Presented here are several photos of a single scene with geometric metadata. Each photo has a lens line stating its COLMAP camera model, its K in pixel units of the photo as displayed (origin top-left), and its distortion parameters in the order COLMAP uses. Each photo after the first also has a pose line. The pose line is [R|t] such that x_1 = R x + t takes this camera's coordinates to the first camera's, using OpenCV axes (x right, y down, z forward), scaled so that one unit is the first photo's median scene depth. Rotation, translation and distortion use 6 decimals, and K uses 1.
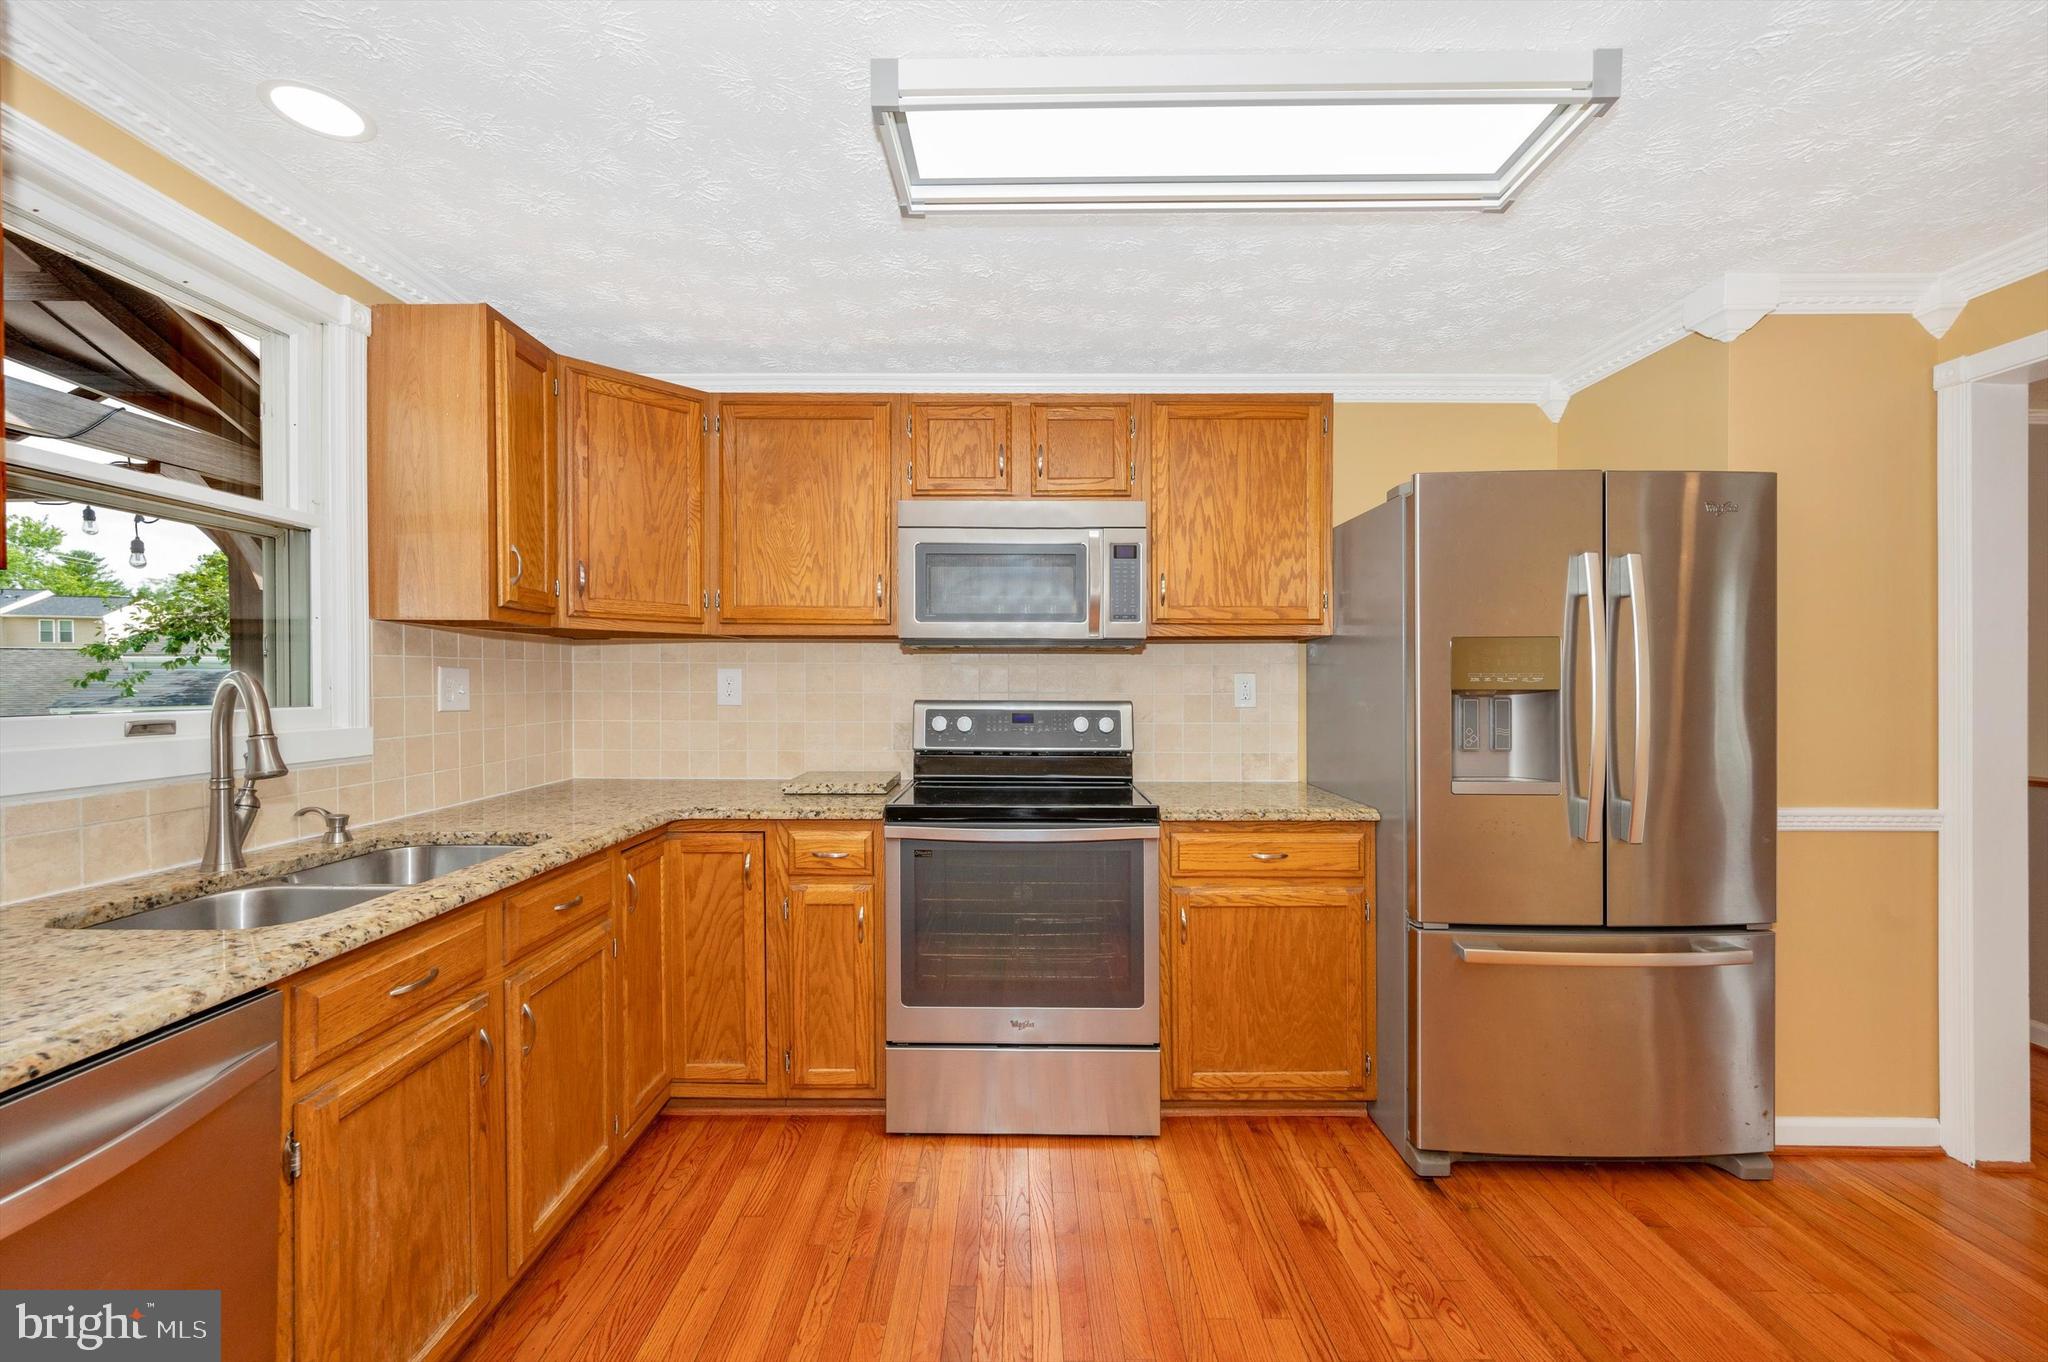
lens RADIAL K [[820.2, 0, 1017.5], [0, 820.2, 692.2], [0, 0, 1]] dist [-0.002691, -0.000167]
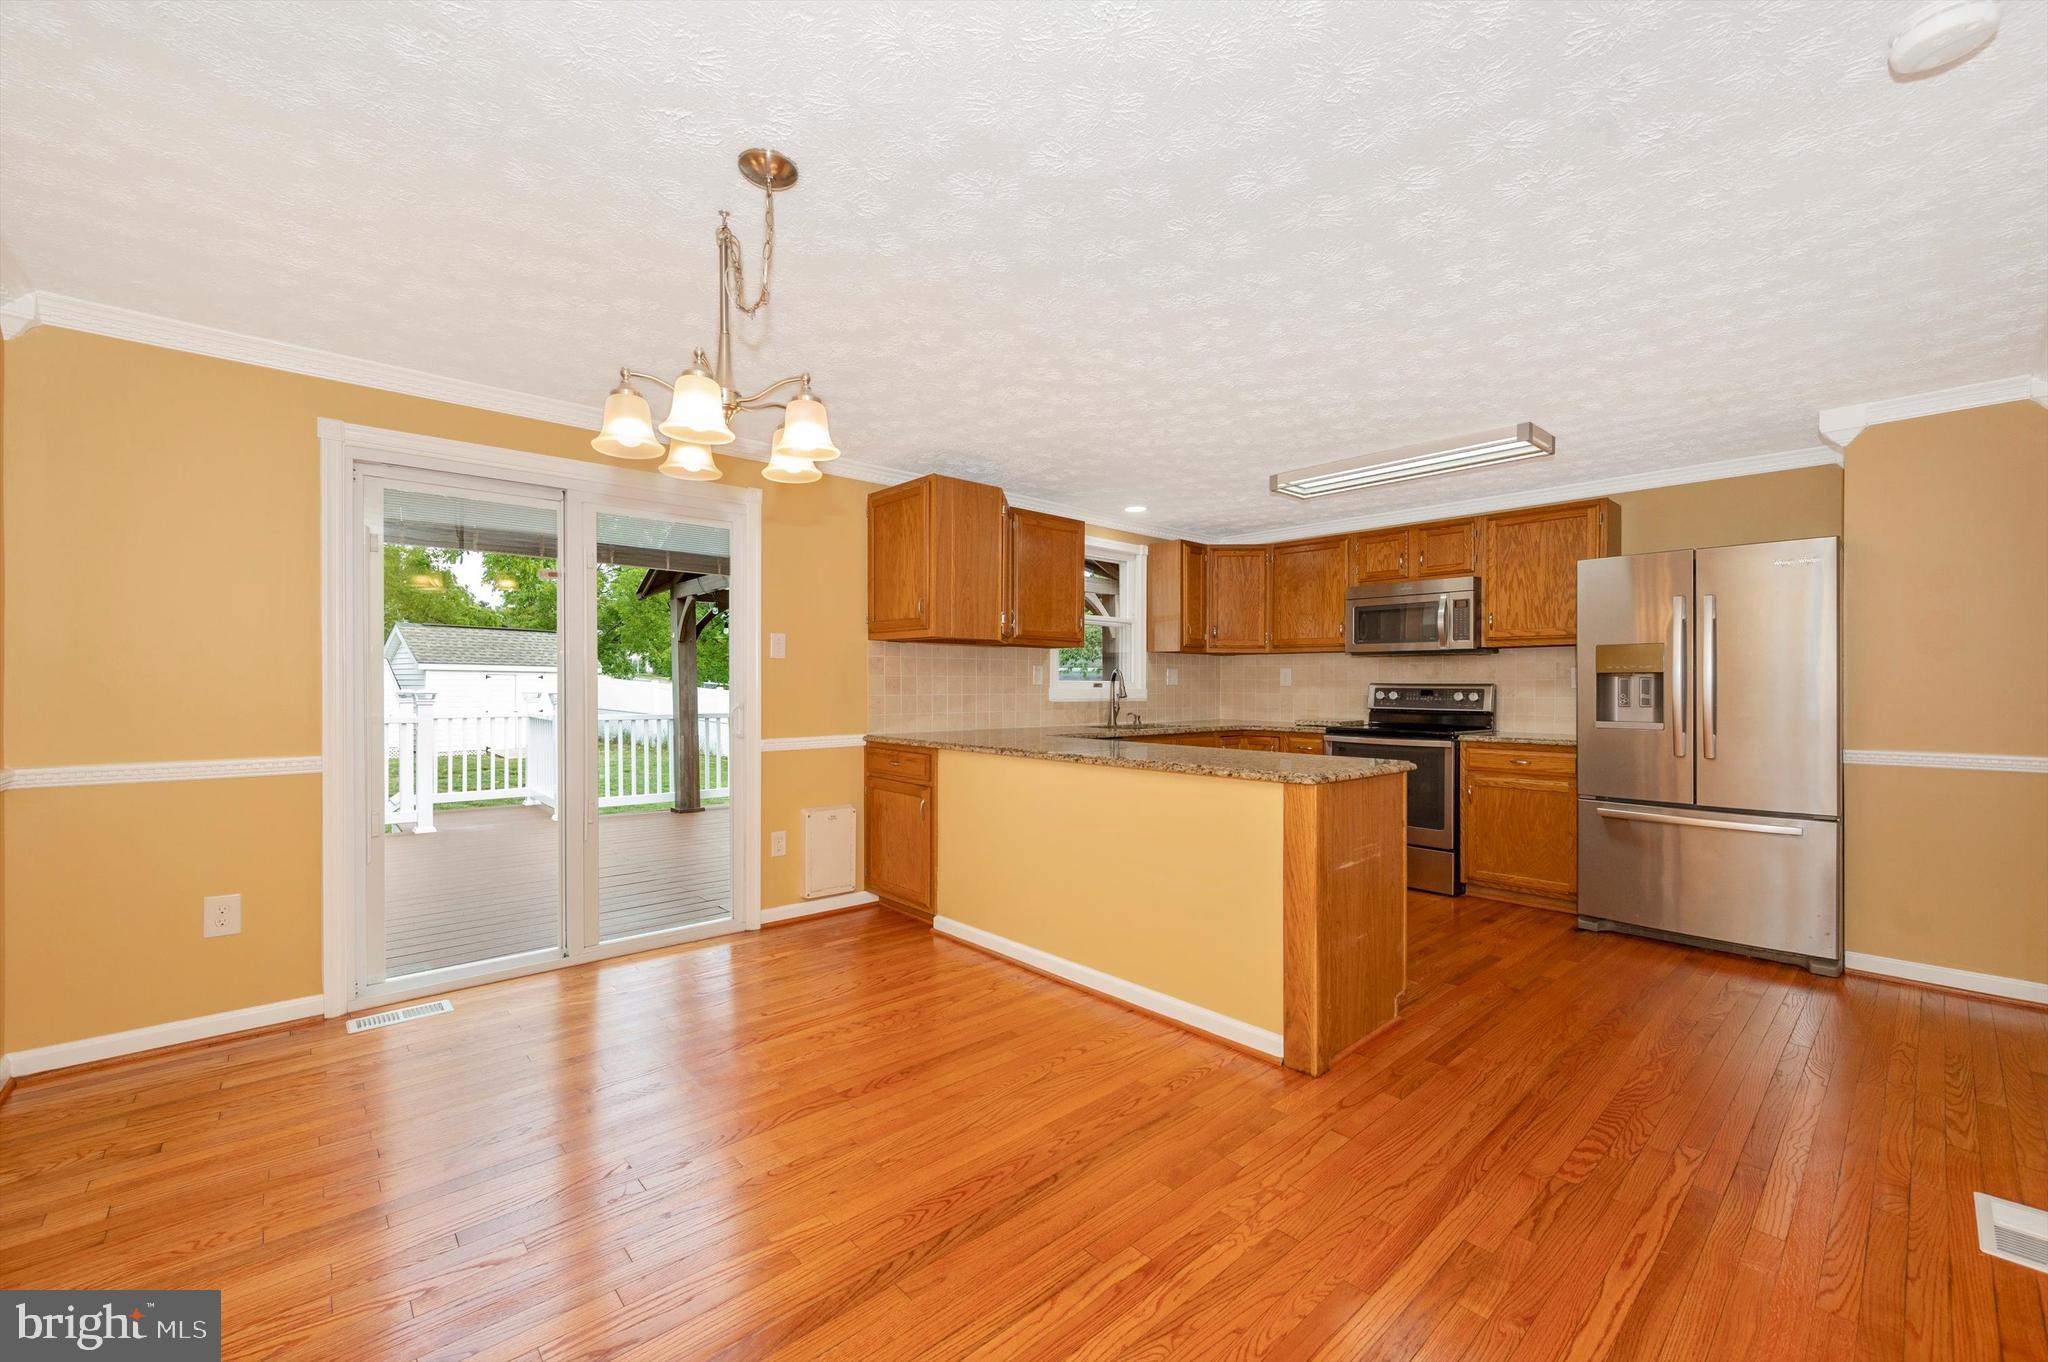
lens RADIAL K [[816.0, 0, 1014.1], [0, 816.0, 677.4], [0, 0, 1]] dist [-0.000347, -0.000376]
pose [[0.669004, -0.005208, -0.743240, 0.907582], [-0.014432, 0.999696, -0.019995, 0.056676], [0.743118, 0.024103, 0.668726, -1.113649]]
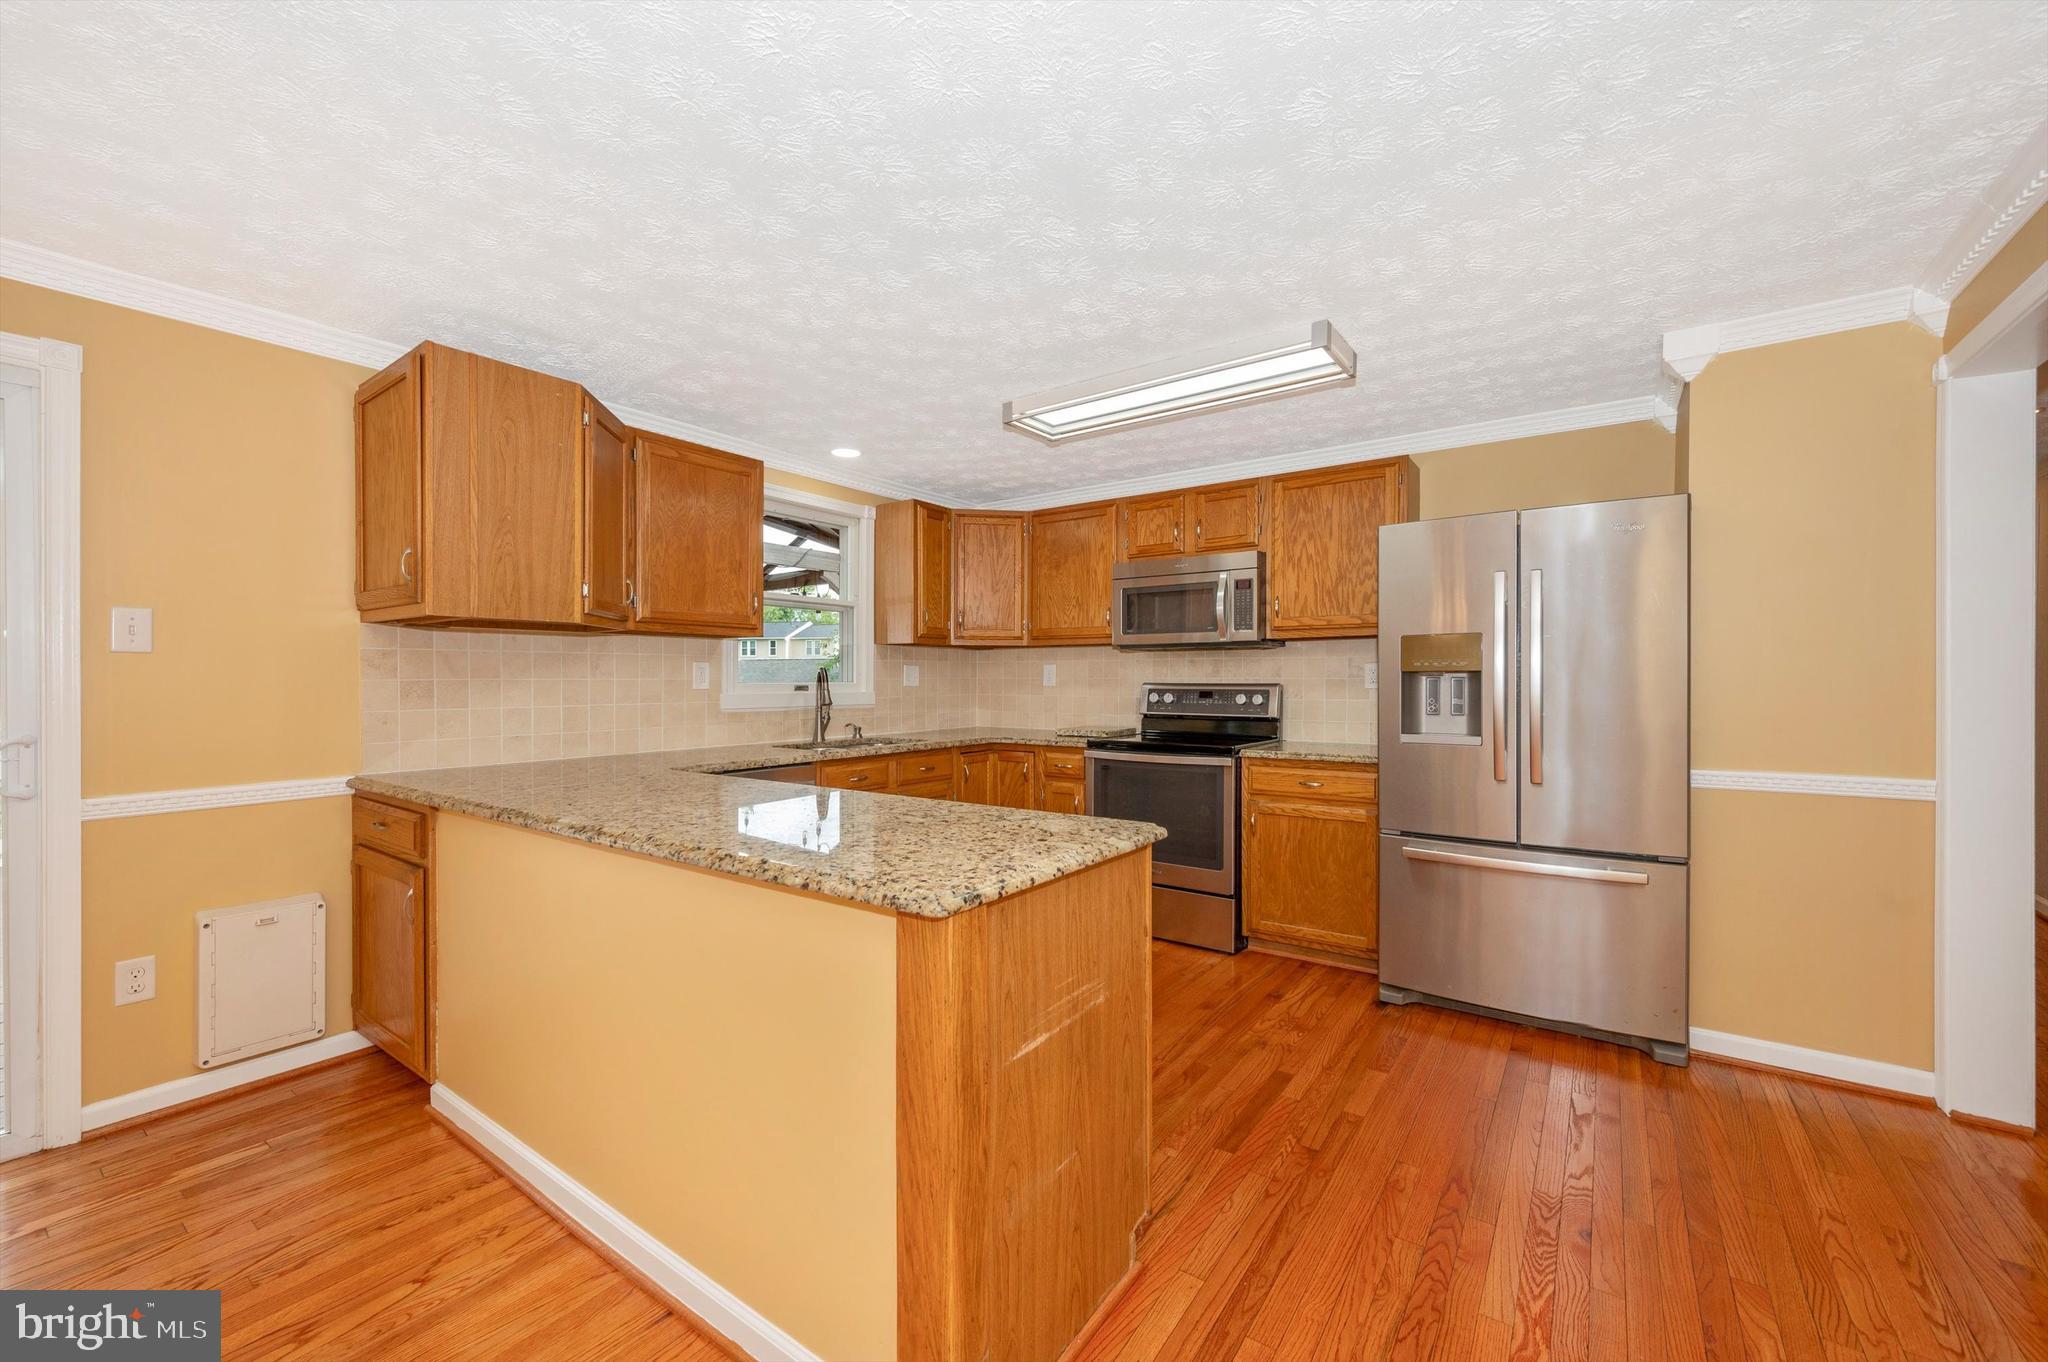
lens RADIAL K [[804.8, 0, 1013.9], [0, 804.8, 682.9], [0, 0, 1]] dist [0.001161, 0.000124]
pose [[0.812689, -0.000308, -0.582697, 0.707899], [-0.005465, 0.999952, -0.008151, 0.028718], [0.582671, 0.009809, 0.812649, -0.504687]]
